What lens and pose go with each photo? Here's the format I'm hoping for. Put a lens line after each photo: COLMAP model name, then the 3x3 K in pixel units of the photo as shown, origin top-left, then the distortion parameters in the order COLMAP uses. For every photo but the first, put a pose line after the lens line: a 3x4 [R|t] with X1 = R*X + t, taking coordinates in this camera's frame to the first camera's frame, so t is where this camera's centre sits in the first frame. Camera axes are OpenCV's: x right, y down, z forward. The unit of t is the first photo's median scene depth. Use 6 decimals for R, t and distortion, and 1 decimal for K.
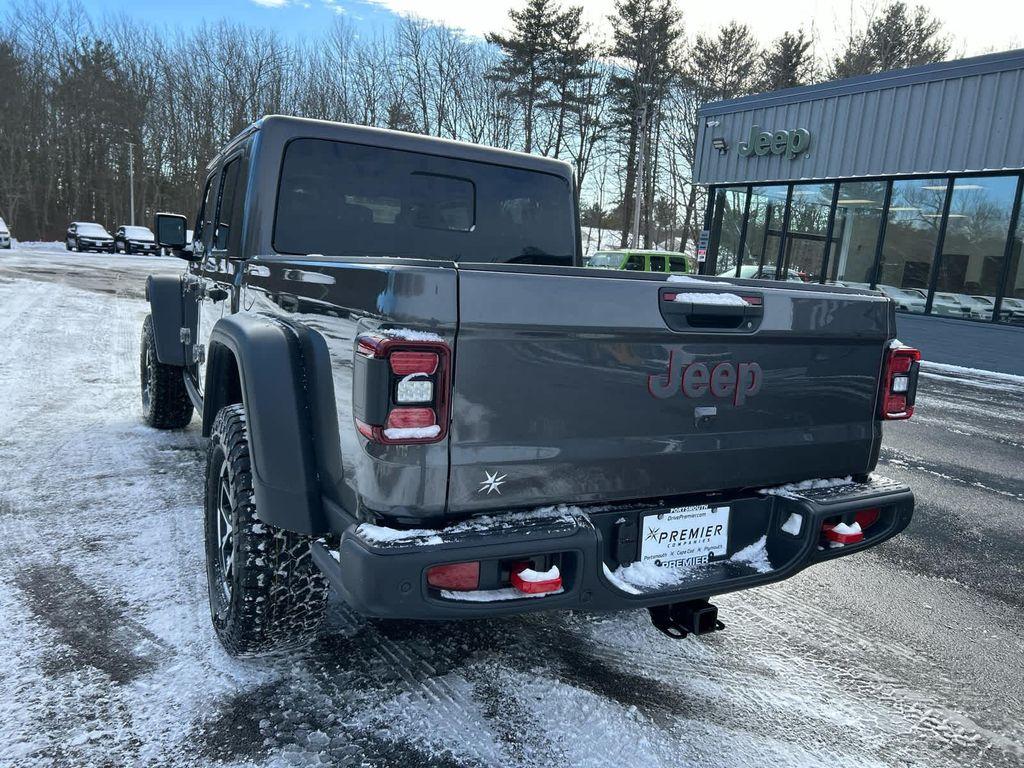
lens RADIAL K [[765.7, 0, 516.5], [0, 765.7, 380.5], [0, 0, 1]] dist [0.054108, -0.054112]
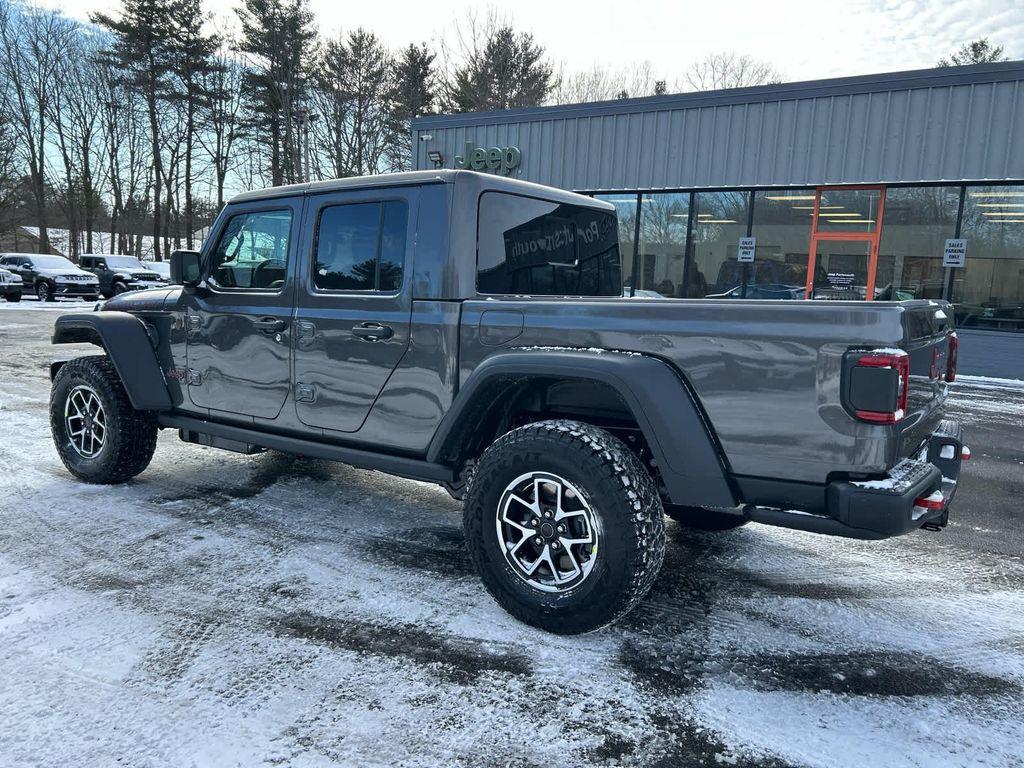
lens RADIAL K [[765.7, 0, 517.0], [0, 765.7, 376.6], [0, 0, 1]] dist [0.054108, -0.054112]
pose [[0.895521, -0.096208, 0.434496, -0.541911], [0.098228, 0.995004, 0.017865, -0.040699], [-0.434043, 0.026681, 0.900497, -0.023703]]
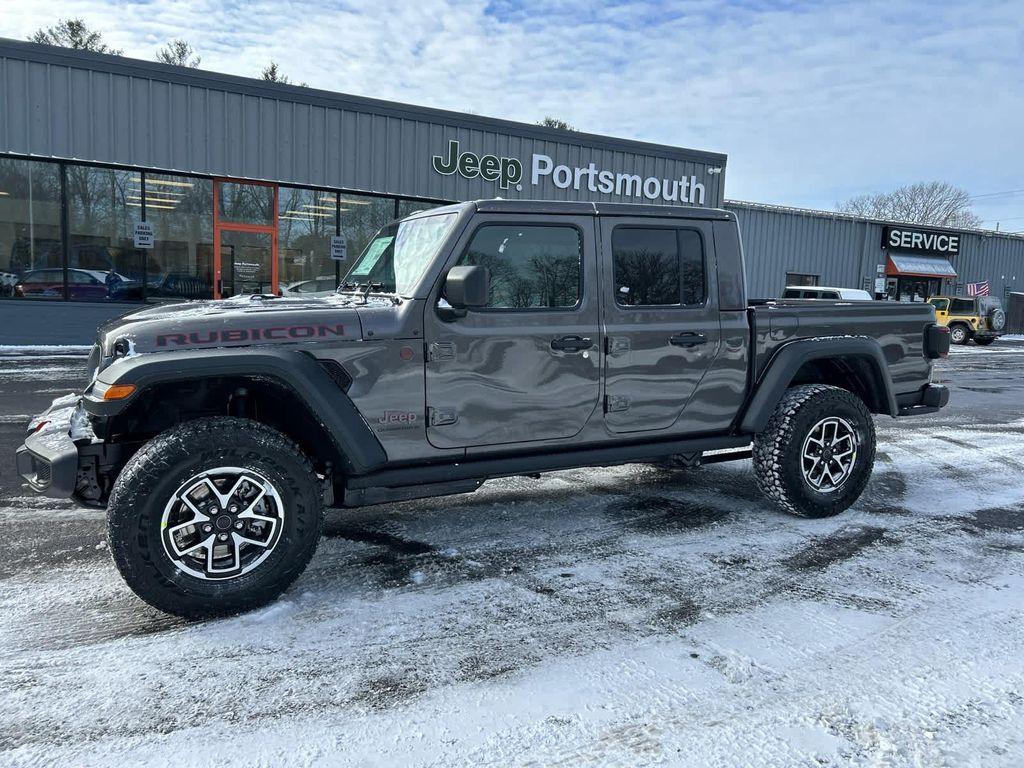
lens RADIAL K [[765.7, 0, 520.2], [0, 765.7, 378.4], [0, 0, 1]] dist [0.054108, -0.054112]
pose [[0.035587, -0.187263, 0.981665, -1.322326], [0.127171, 0.975150, 0.181411, -0.252381], [-0.991242, 0.118383, 0.058518, 0.972683]]
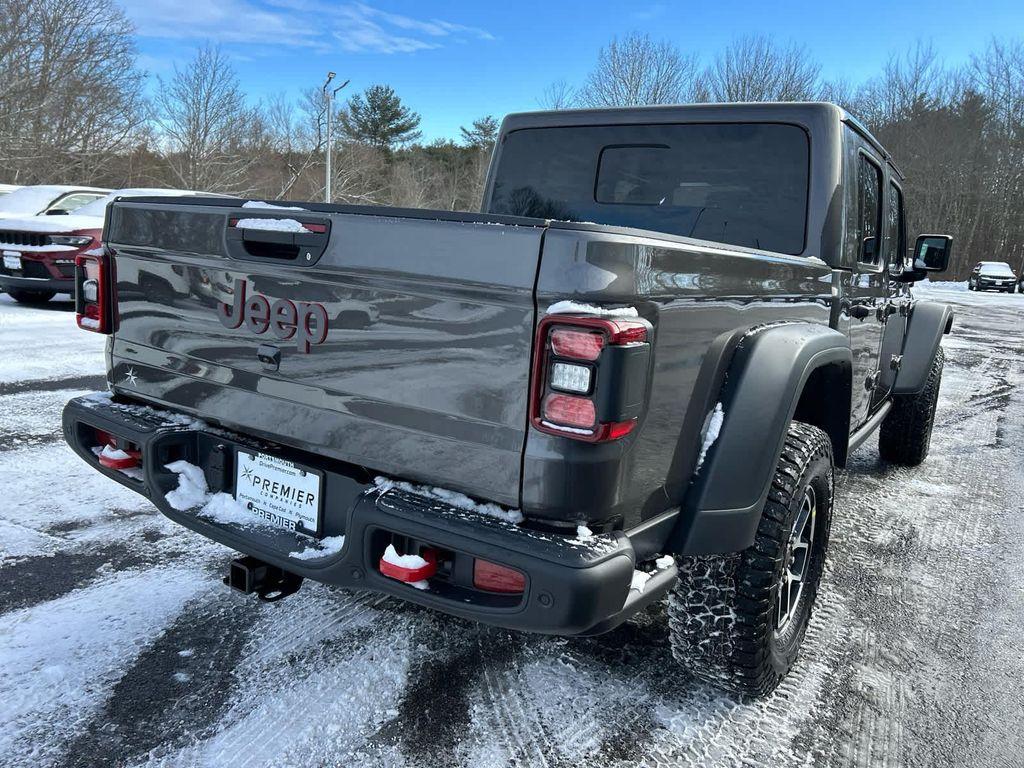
lens RADIAL K [[765.7, 0, 523.8], [0, 765.7, 388.5], [0, 0, 1]] dist [0.054108, -0.054112]
pose [[0.467247, 0.125316, -0.875201, 0.532627], [-0.164370, 0.984959, 0.053278, -0.006290], [0.868713, 0.118963, 0.480817, 0.373005]]
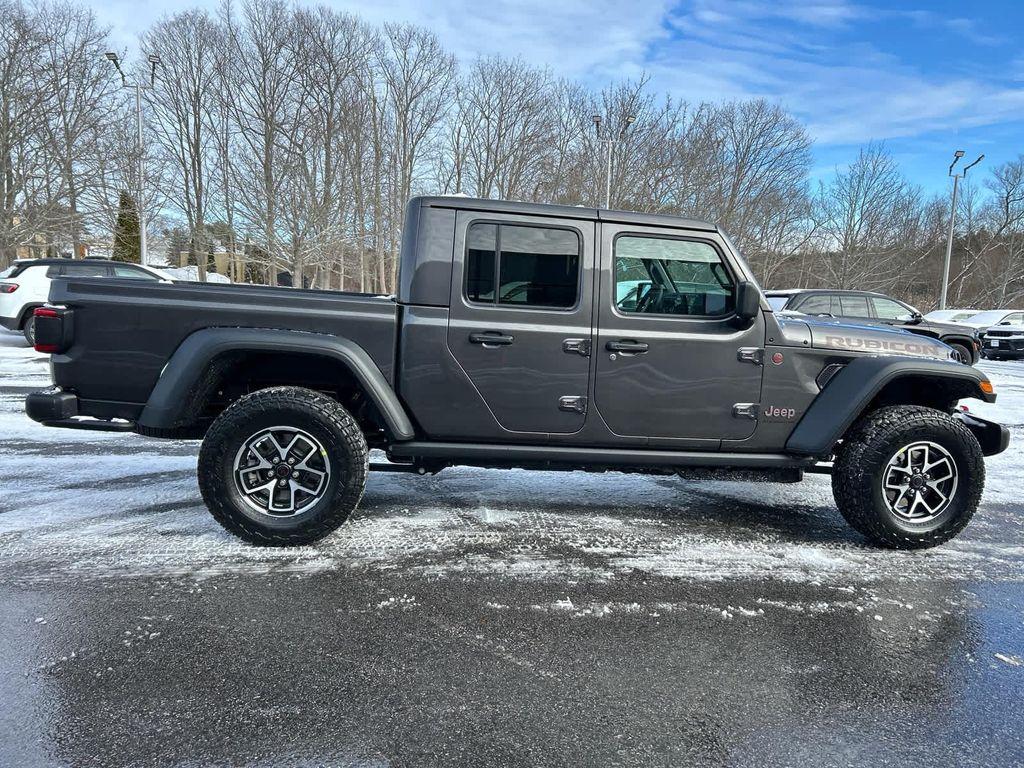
lens RADIAL K [[765.7, 0, 521.2], [0, 765.7, 387.9], [0, 0, 1]] dist [0.054108, -0.054112]
pose [[-0.362444, 0.026501, -0.931629, 0.905866], [-0.207149, 0.972302, 0.108248, -0.143219], [0.908693, 0.232220, -0.346916, 1.372916]]
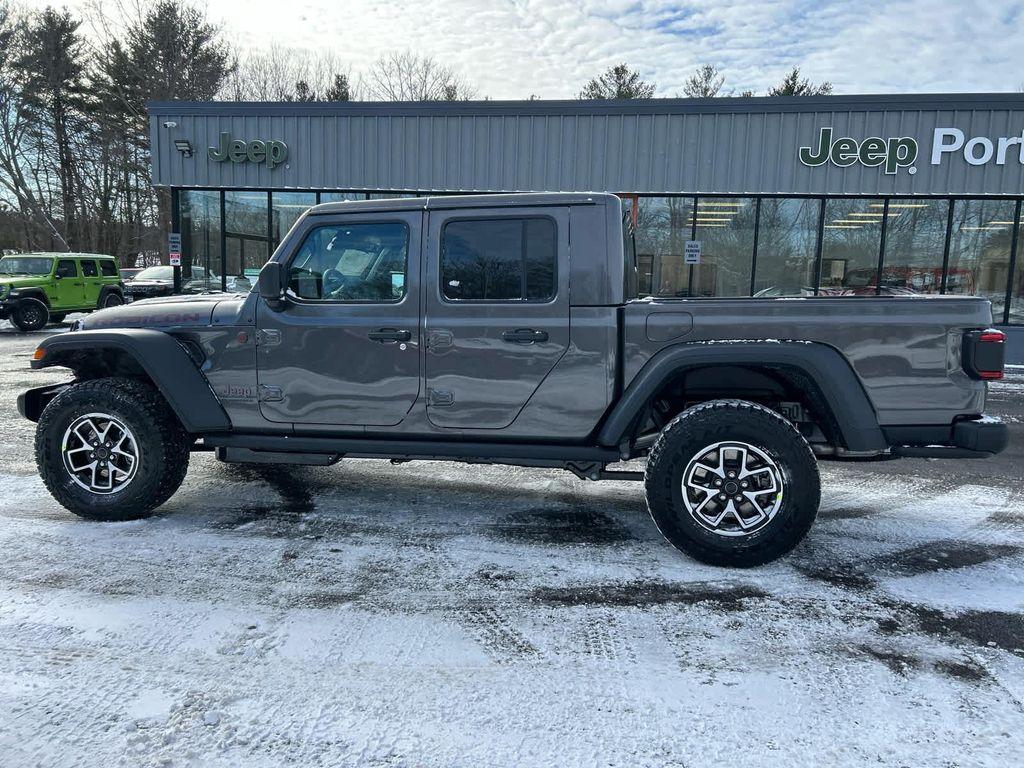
lens RADIAL K [[765.7, 0, 517.6], [0, 765.7, 380.4], [0, 0, 1]] dist [0.054108, -0.054112]
pose [[0.645176, -0.156835, 0.747764, -1.026690], [0.147900, 0.985829, 0.079157, -0.112761], [-0.749582, 0.059524, 0.659229, 0.199200]]
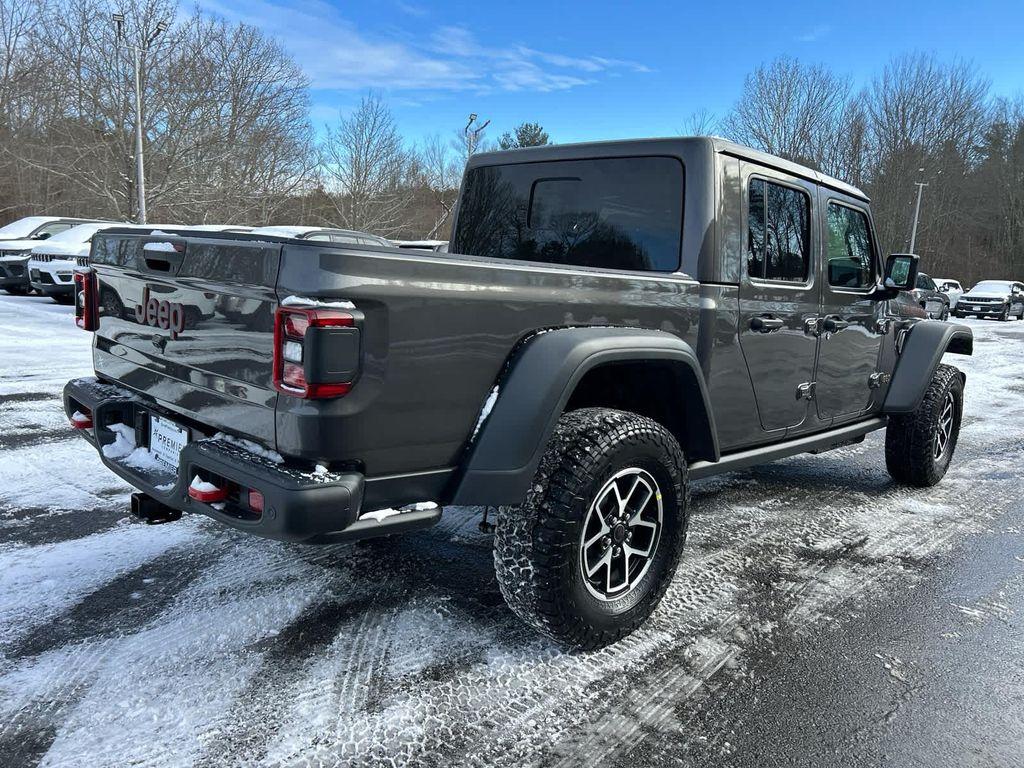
lens RADIAL K [[765.7, 0, 523.8], [0, 765.7, 388.2], [0, 0, 1]] dist [0.054108, -0.054112]
pose [[0.289610, 0.099083, -0.952002, 0.718229], [-0.178114, 0.982833, 0.048107, -0.020484], [0.940426, 0.155633, 0.302287, 0.533435]]
